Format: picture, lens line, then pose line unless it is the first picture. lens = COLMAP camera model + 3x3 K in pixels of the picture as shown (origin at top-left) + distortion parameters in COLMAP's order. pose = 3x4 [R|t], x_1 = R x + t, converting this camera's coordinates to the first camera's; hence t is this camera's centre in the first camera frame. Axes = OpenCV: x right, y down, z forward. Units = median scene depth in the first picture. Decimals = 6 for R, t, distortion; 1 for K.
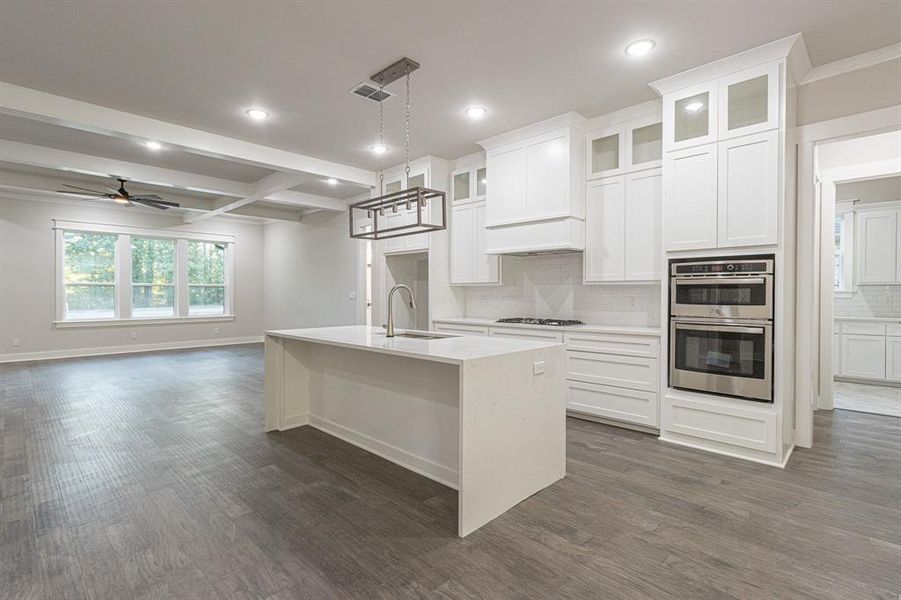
lens RADIAL K [[431.2, 0, 450.5], [0, 431.2, 300.0], [0, 0, 1]] dist [0.002963, -0.000016]
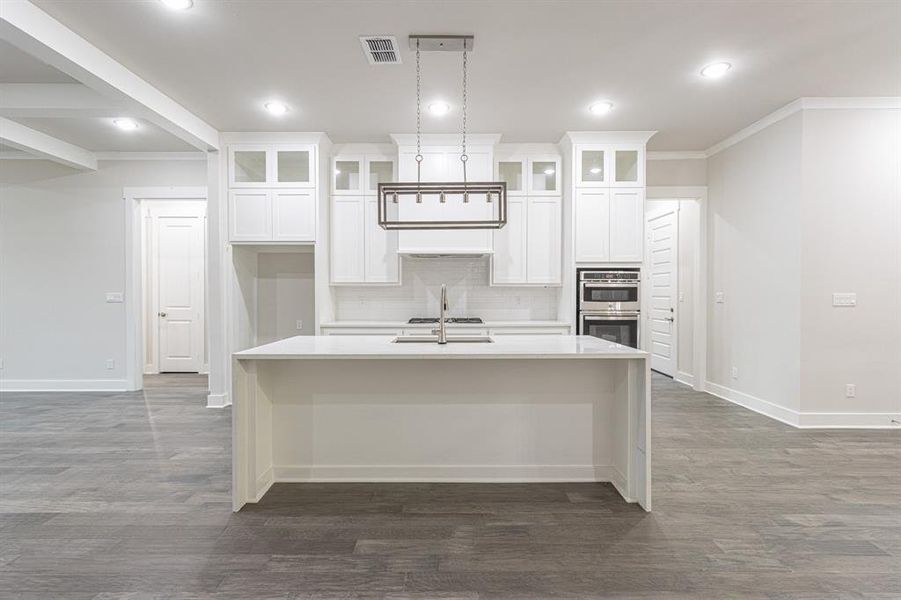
lens RADIAL K [[413.4, 0, 450.5], [0, 413.4, 300.0], [0, 0, 1]] dist [-0.000821, 0.000029]
pose [[0.715702, -0.012708, 0.698291, -0.699211], [0.012055, 0.999910, 0.005842, -0.008395], [-0.698302, 0.004236, 0.715791, 0.378775]]
